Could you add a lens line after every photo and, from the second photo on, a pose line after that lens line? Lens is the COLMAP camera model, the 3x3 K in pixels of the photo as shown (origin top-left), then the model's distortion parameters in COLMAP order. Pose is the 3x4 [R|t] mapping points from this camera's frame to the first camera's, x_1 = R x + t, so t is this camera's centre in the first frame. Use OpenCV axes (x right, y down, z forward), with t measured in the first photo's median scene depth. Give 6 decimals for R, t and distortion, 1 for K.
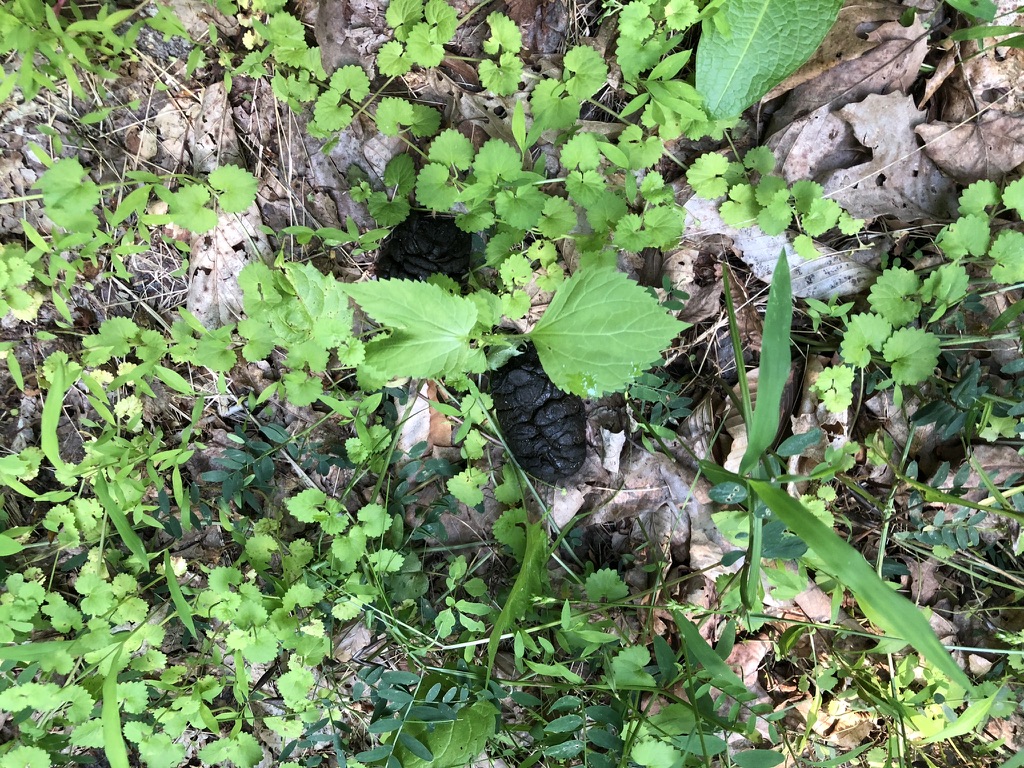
lens RADIAL K [[837.4, 0, 509.4], [0, 837.4, 386.2], [0, 0, 1]] dist [0.023621, -0.002225]
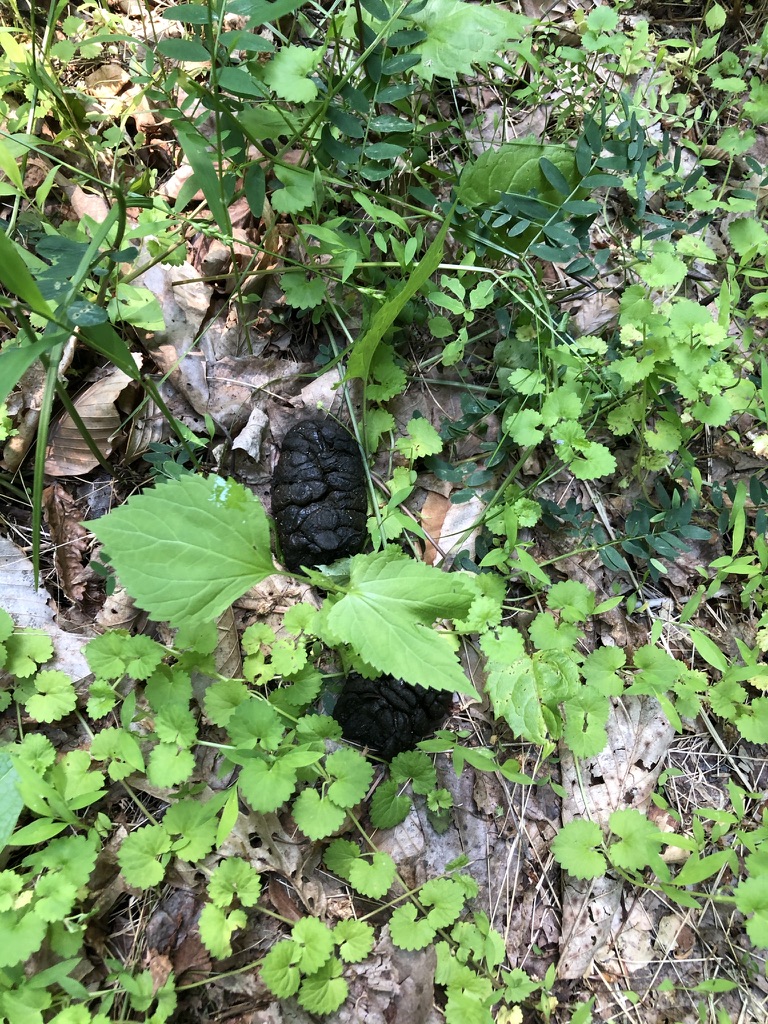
lens RADIAL K [[837.4, 0, 380.7], [0, 837.4, 514.0], [0, 0, 1]] dist [0.023621, -0.002225]
pose [[-0.956894, -0.285316, 0.054304, -0.080988], [0.288121, -0.956090, 0.053642, -0.015187], [0.036615, 0.066976, 0.997083, 0.118802]]
